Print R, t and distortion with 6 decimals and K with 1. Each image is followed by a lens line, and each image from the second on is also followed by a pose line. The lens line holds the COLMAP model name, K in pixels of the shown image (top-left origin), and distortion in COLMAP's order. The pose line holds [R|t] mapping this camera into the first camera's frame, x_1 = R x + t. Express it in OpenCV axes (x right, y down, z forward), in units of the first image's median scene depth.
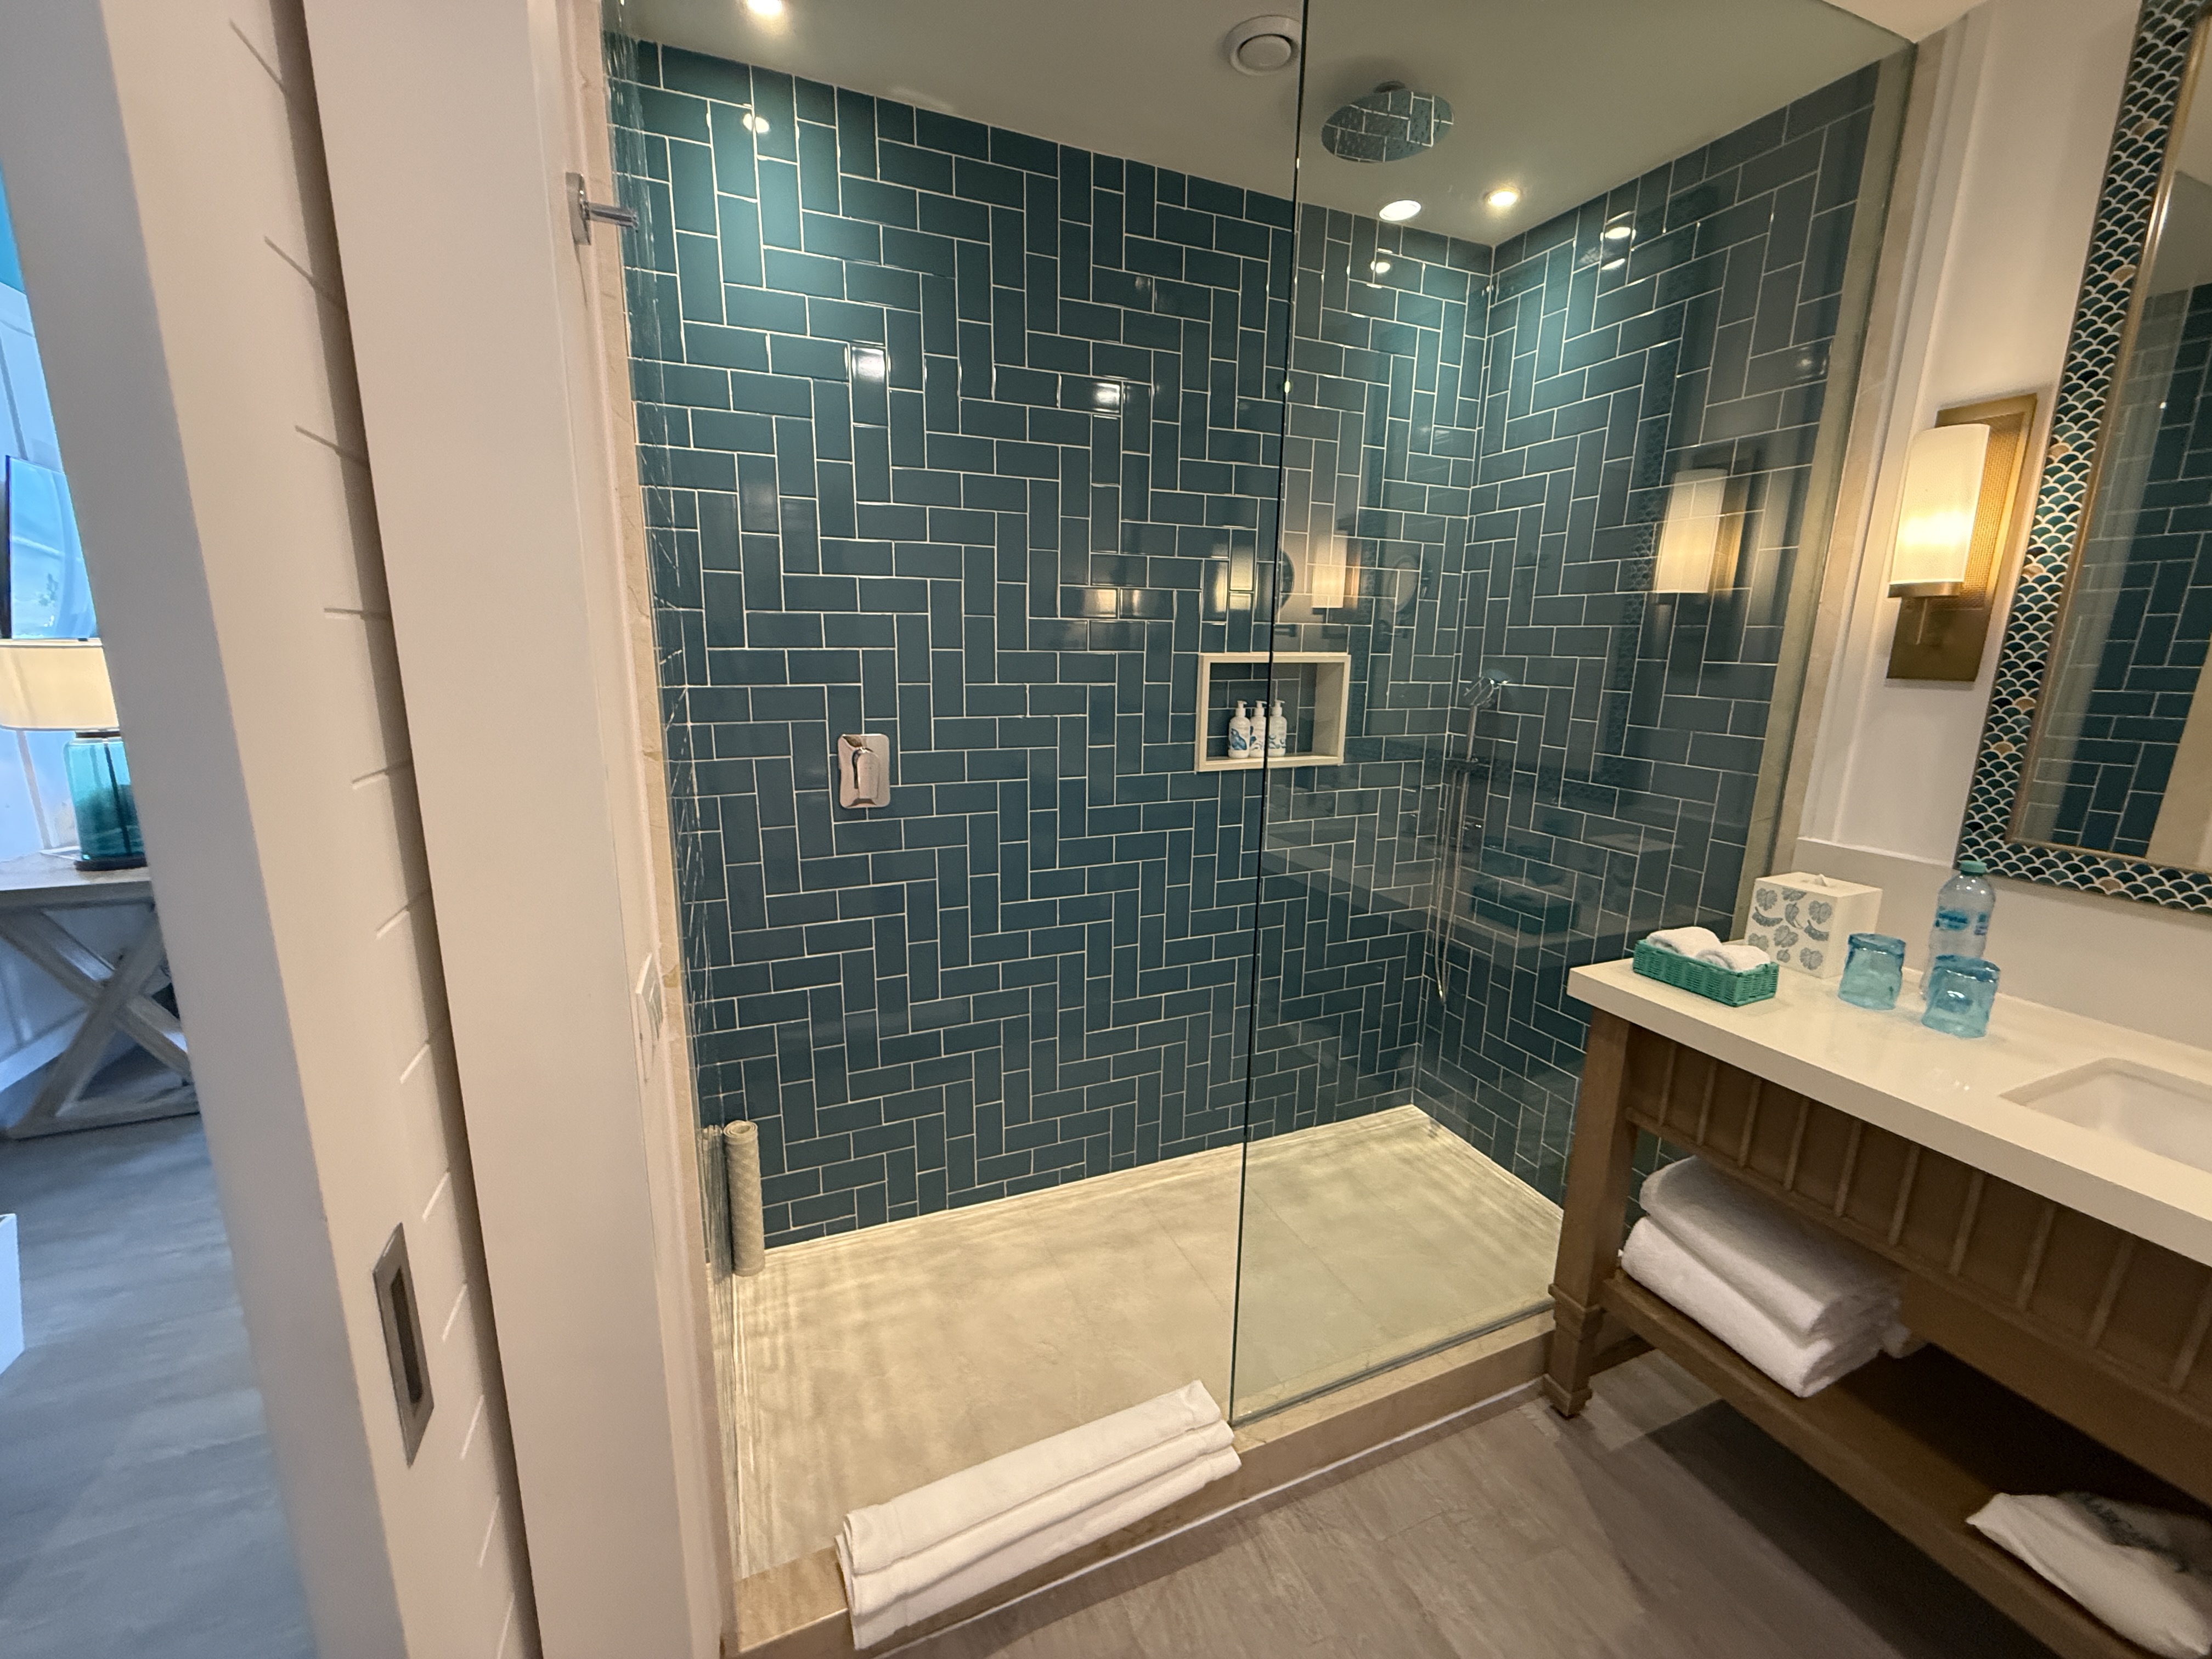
lens RADIAL K [[878.2, 0, 1097.3], [0, 878.2, 823.1], [0, 0, 1]] dist [-0.001898, 0.000094]
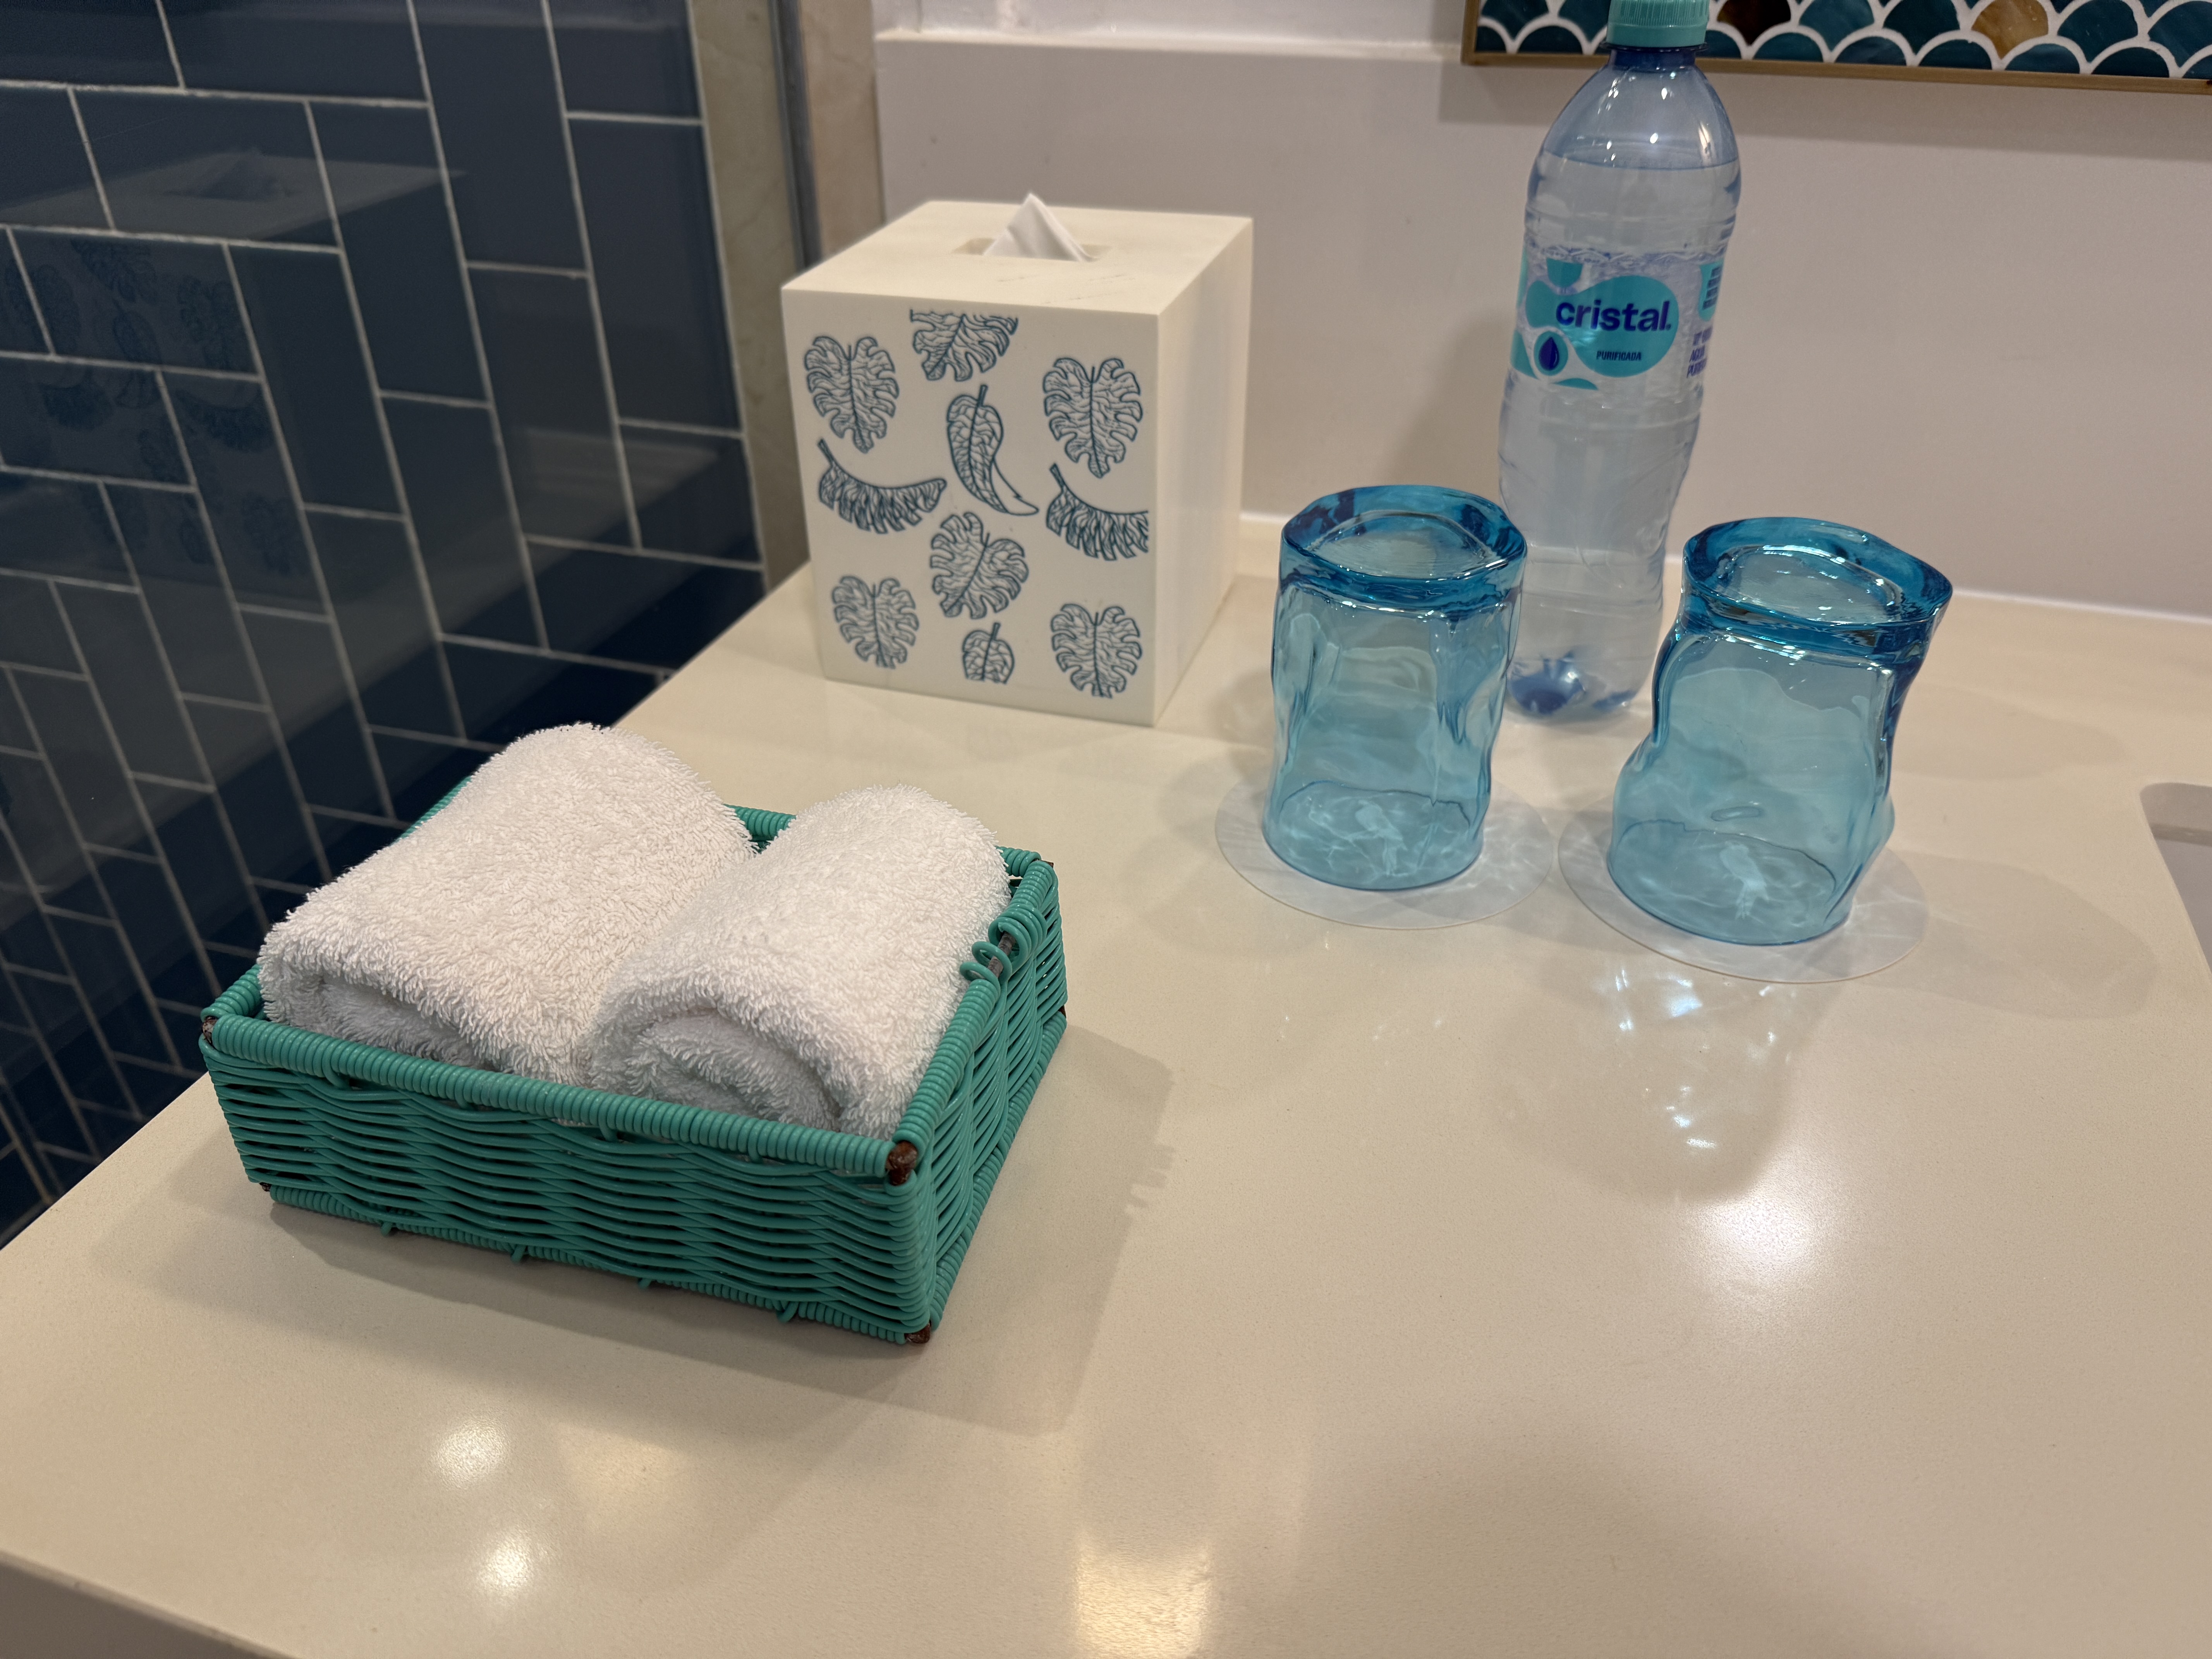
lens RADIAL K [[1598.2, 0, 1106.0], [0, 1598.2, 829.5], [0, 0, 1]] dist [0.007220, 0.001538]
pose [[0.645498, -0.436601, 0.626668, 0.475481], [0.171739, 0.882461, 0.437913, 0.025045], [-0.744203, -0.175049, 0.644608, 0.633865]]
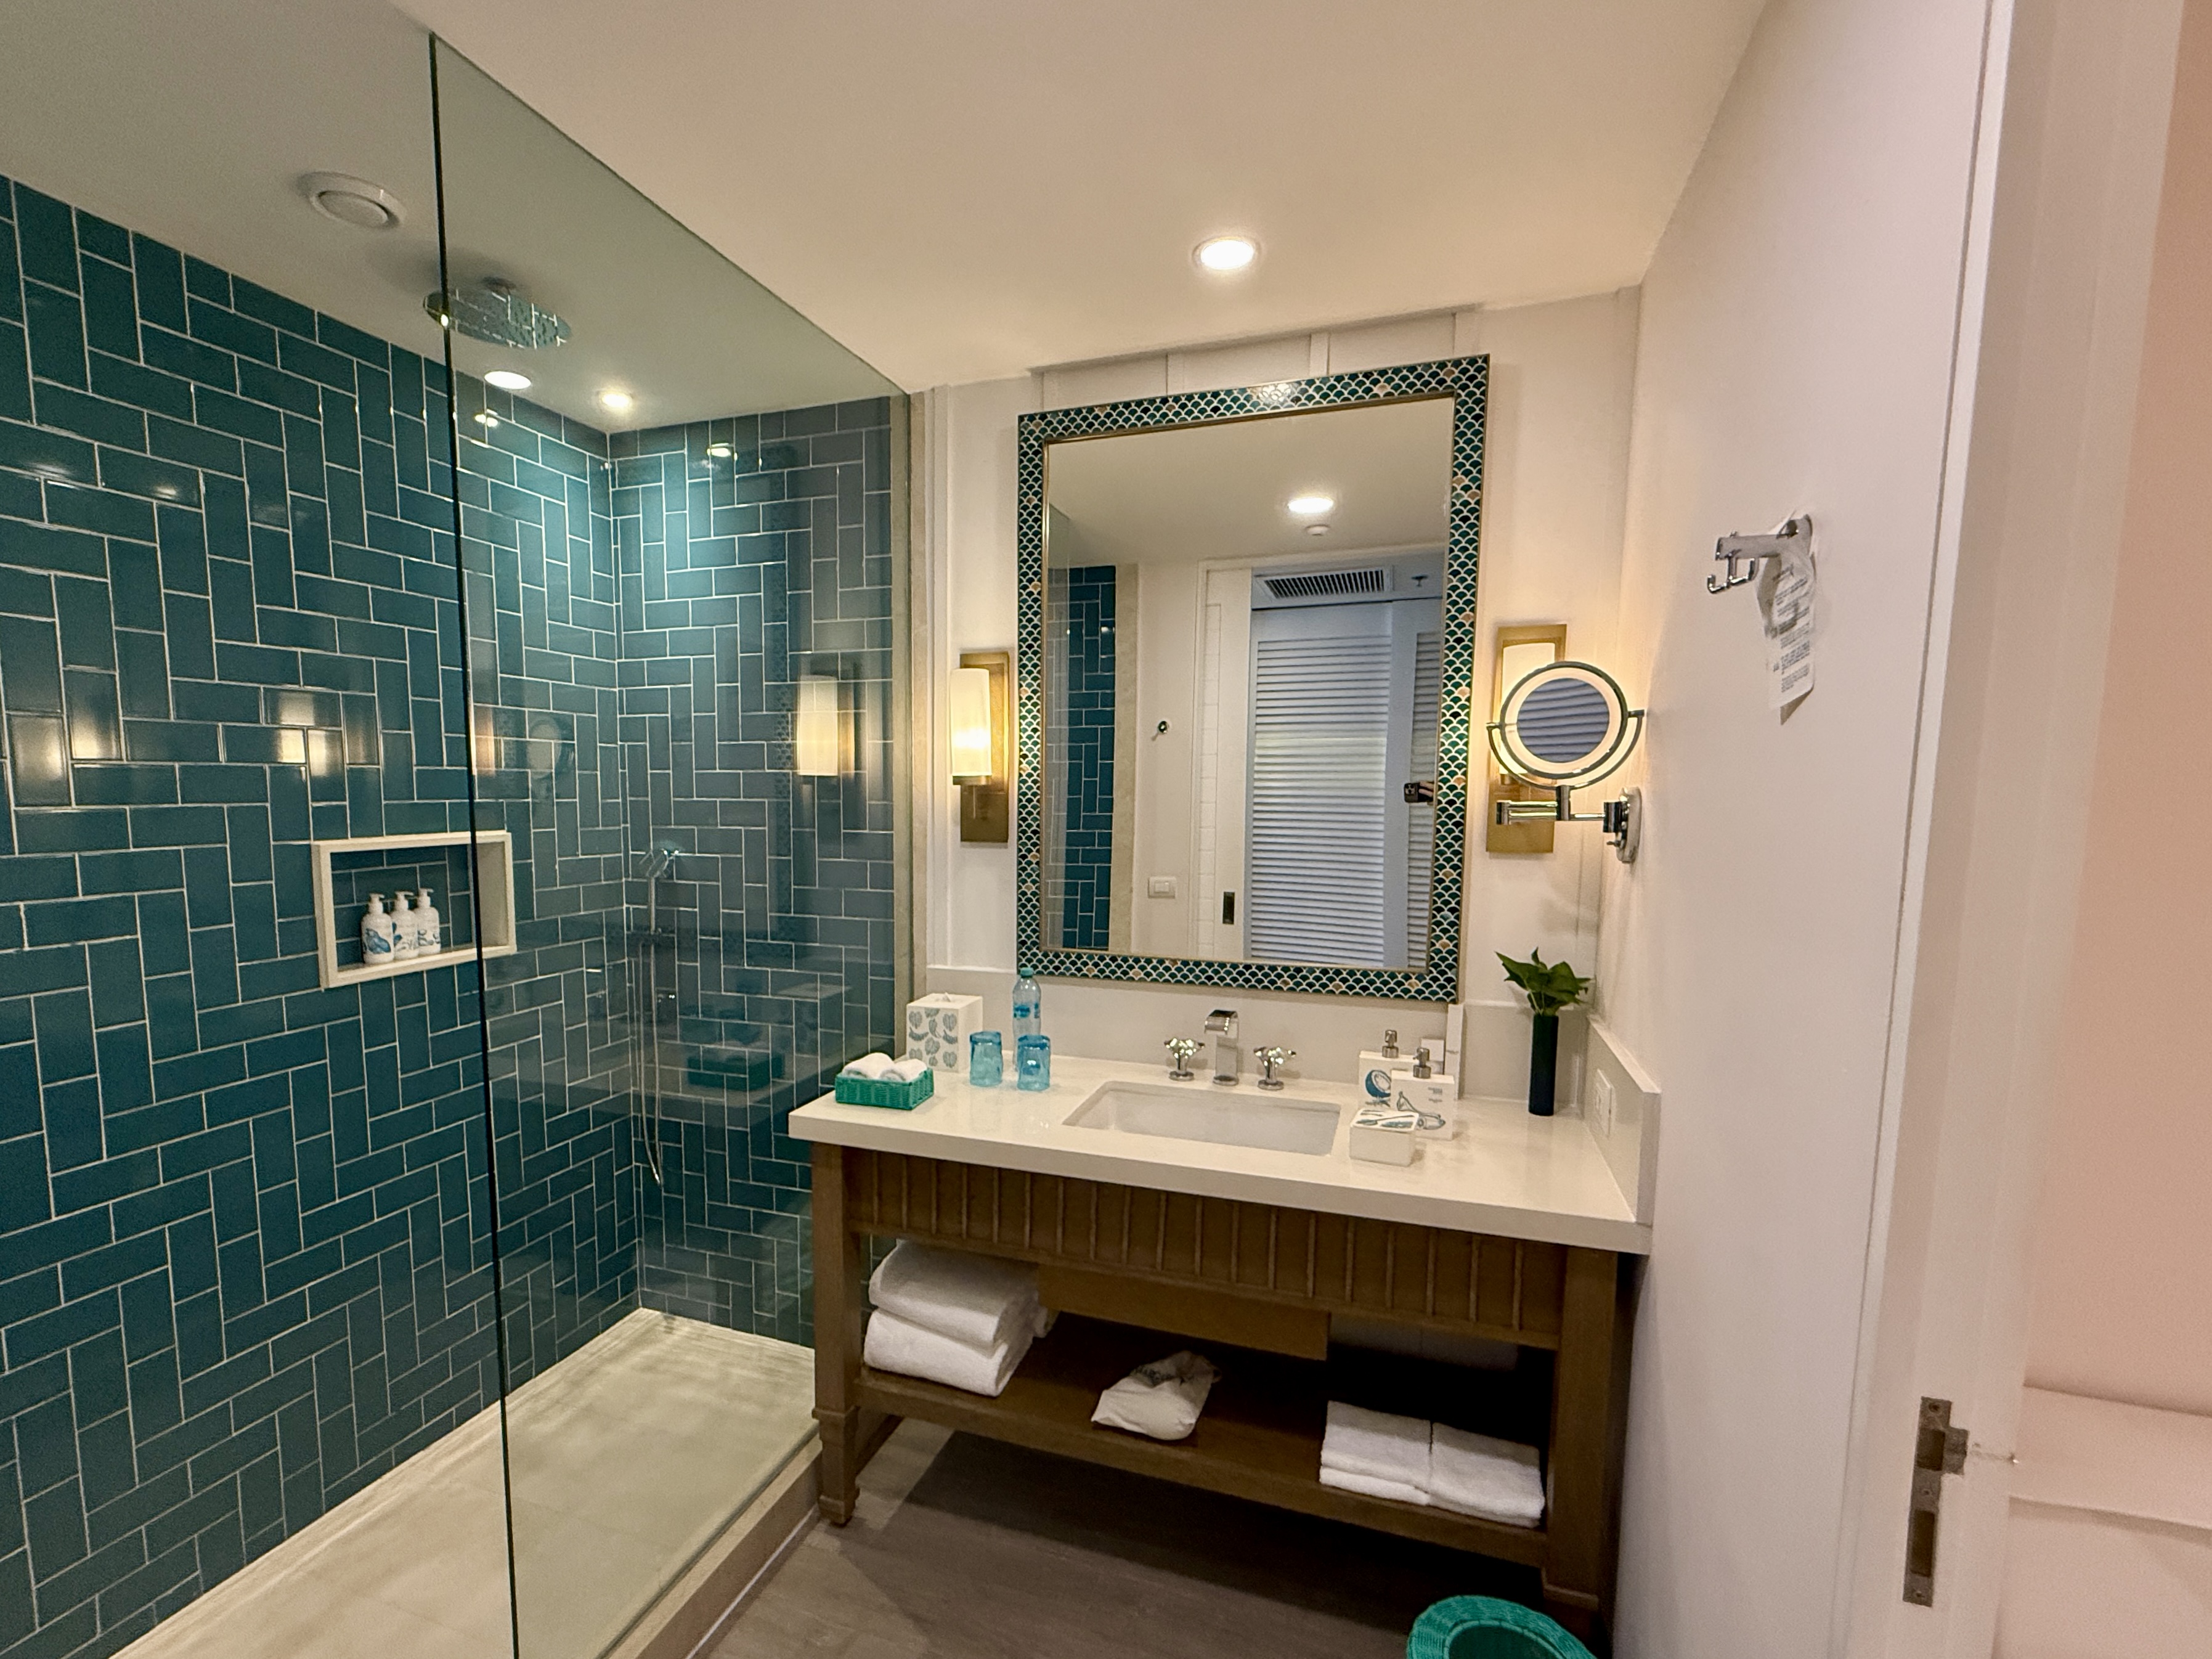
lens RADIAL K [[1003.9, 0, 1068.9], [0, 1003.9, 885.0], [0, 0, 1]] dist [-0.000180, 0.000401]
pose [[0.666610, -0.082565, 0.740820, -0.124451], [0.154417, 0.987584, -0.028881, -0.025087], [-0.729237, 0.133647, 0.671082, -0.133970]]
